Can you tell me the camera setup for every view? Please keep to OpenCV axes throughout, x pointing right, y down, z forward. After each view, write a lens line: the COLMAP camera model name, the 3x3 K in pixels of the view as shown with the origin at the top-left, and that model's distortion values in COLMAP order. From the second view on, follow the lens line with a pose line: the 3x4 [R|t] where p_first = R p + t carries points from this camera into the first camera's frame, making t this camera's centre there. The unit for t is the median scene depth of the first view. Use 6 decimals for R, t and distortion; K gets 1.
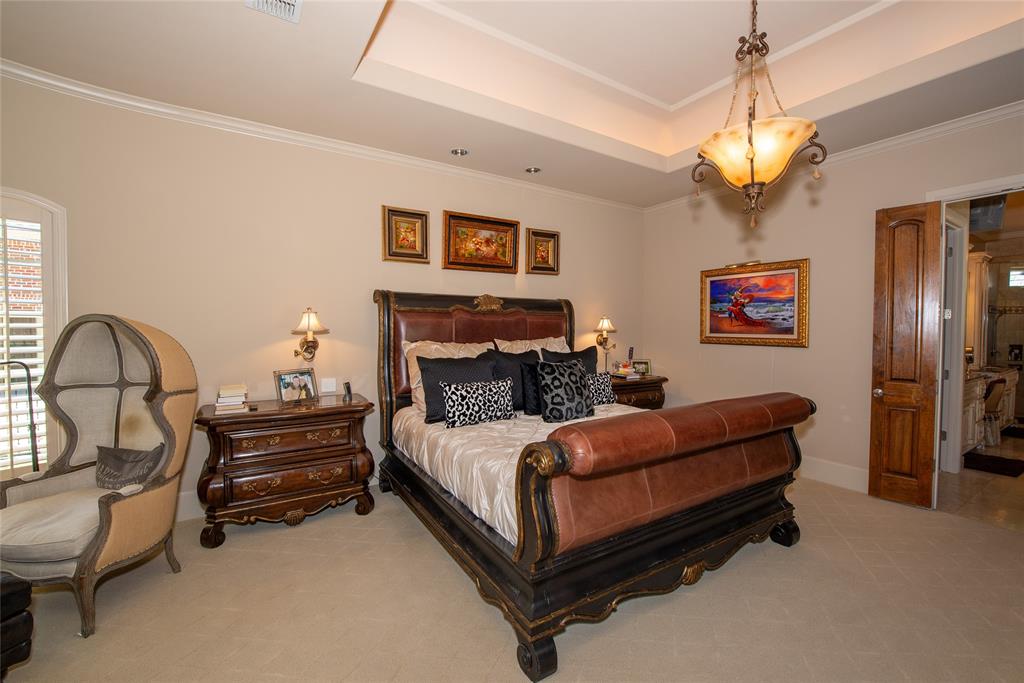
lens RADIAL K [[429.4, 0, 512.5], [0, 429.4, 337.2], [0, 0, 1]] dist [0.001727, -0.001764]
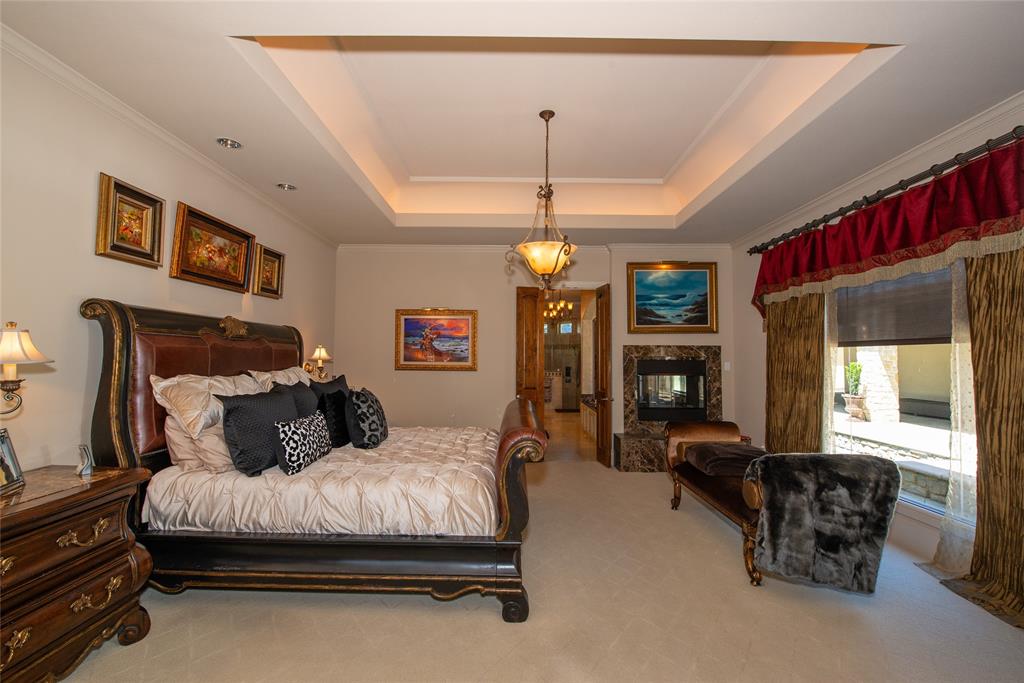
lens RADIAL K [[429.4, 0, 513.4], [0, 429.4, 336.7], [0, 0, 1]] dist [0.001727, -0.001764]
pose [[0.537465, 0.040615, 0.842308, -0.484777], [0.015075, 0.998217, -0.057752, -0.005527], [-0.843151, 0.043737, 0.535894, 0.111958]]
